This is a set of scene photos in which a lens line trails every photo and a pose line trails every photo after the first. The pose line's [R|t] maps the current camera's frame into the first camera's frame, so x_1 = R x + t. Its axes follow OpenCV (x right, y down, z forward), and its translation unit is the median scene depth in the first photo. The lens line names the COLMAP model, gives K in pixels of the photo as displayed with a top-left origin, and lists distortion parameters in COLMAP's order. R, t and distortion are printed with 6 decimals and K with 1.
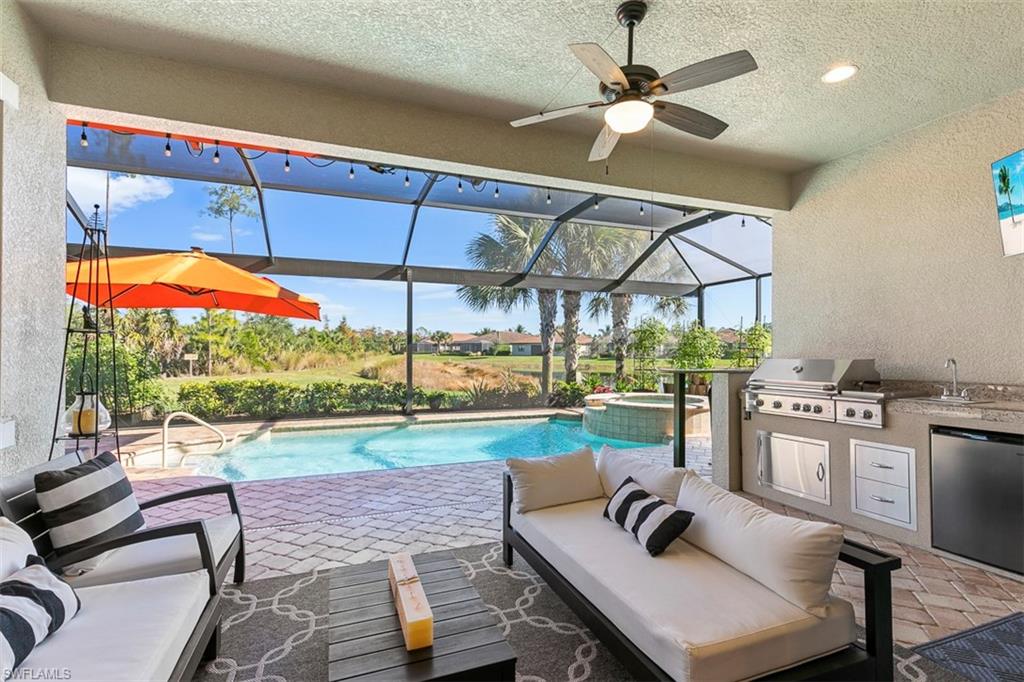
lens RADIAL K [[485.7, 0, 512.0], [0, 485.7, 341.0], [0, 0, 1]] dist [0.002937, 0.000191]
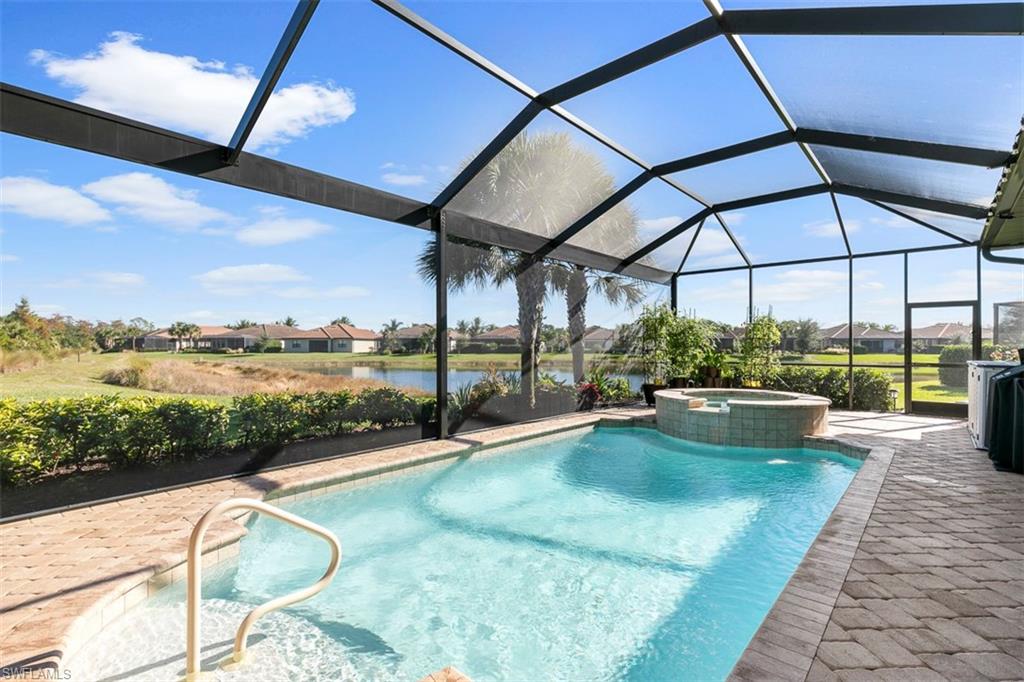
lens RADIAL K [[485.7, 0, 512.0], [0, 485.7, 341.0], [0, 0, 1]] dist [0.002937, 0.000191]
pose [[0.884070, 0.002636, 0.467347, -0.085950], [-0.006069, 0.999965, 0.005842, 0.003647], [-0.467315, -0.008001, 0.884055, 0.077205]]
